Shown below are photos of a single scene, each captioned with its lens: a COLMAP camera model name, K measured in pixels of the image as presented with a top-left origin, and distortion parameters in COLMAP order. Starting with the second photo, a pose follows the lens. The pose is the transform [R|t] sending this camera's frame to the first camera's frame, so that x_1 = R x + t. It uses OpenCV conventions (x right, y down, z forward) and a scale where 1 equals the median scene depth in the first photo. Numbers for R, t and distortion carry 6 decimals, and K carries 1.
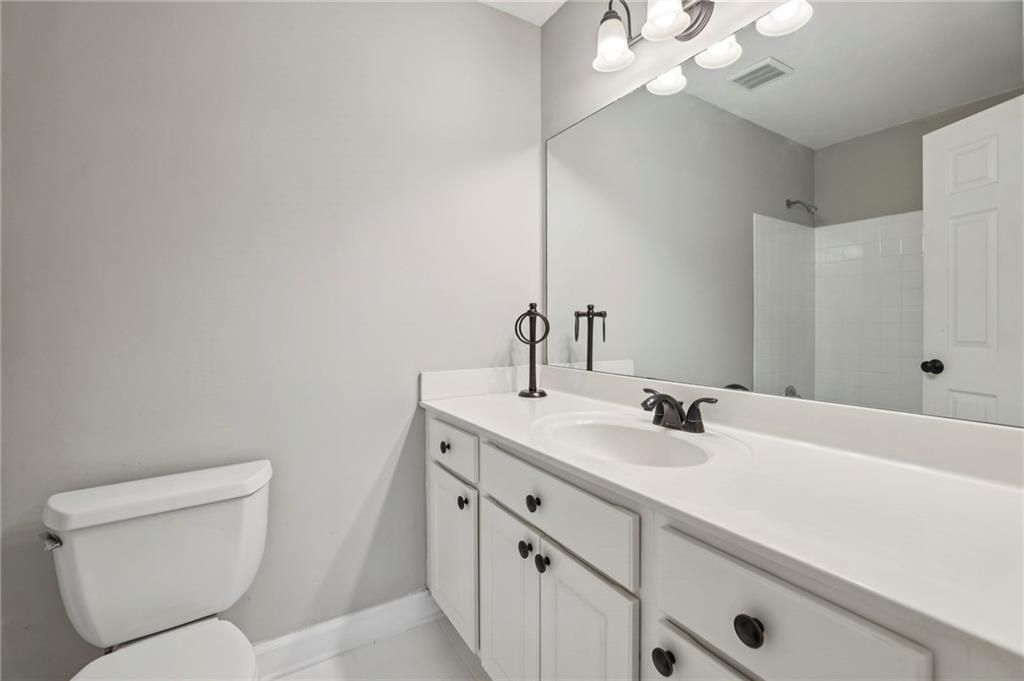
lens RADIAL K [[441.8, 0, 510.0], [0, 441.8, 334.6], [0, 0, 1]] dist [-0.046833, 0.017884]
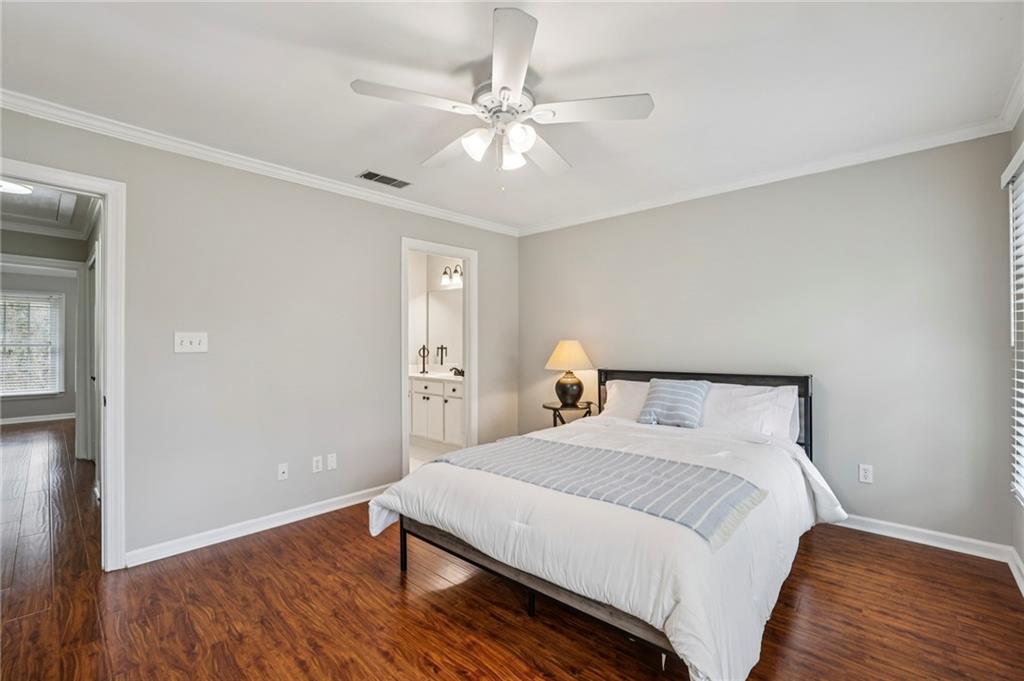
lens RADIAL K [[441.8, 0, 510.0], [0, 441.8, 334.6], [0, 0, 1]] dist [-0.046833, 0.017884]
pose [[0.962845, 0.008095, 0.269935, -0.218626], [0.007607, 0.998341, -0.057071, 0.044263], [-0.269949, 0.057004, 0.961186, -2.332687]]
